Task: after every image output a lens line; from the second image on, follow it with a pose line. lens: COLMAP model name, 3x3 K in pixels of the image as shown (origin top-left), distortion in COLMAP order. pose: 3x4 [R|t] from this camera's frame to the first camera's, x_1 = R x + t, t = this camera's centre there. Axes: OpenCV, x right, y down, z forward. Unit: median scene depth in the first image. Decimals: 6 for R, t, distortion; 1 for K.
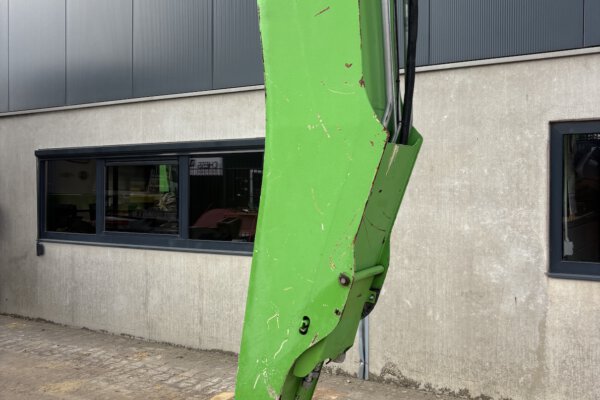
lens RADIAL K [[645.5, 0, 292.4], [0, 645.5, 191.0], [0, 0, 1]] dist [0.003459, 0.000000]
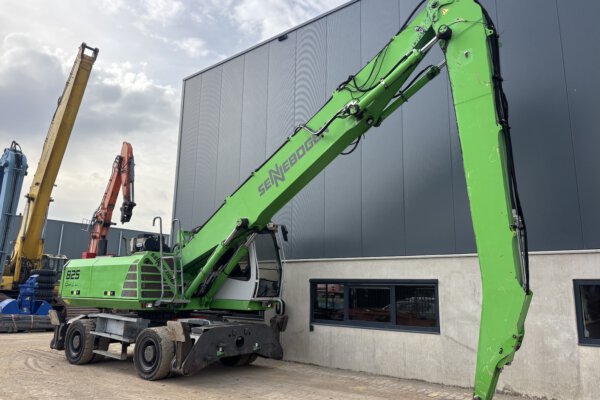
lens RADIAL K [[452.2, 0, 299.1], [0, 452.2, 195.5], [0, 0, 1]] dist [0.049450, -0.063370]
pose [[0.989262, -0.009874, -0.145816, -0.324459], [-0.021406, 0.977167, -0.211392, -0.025613], [0.144574, 0.212244, 0.966463, -0.775624]]
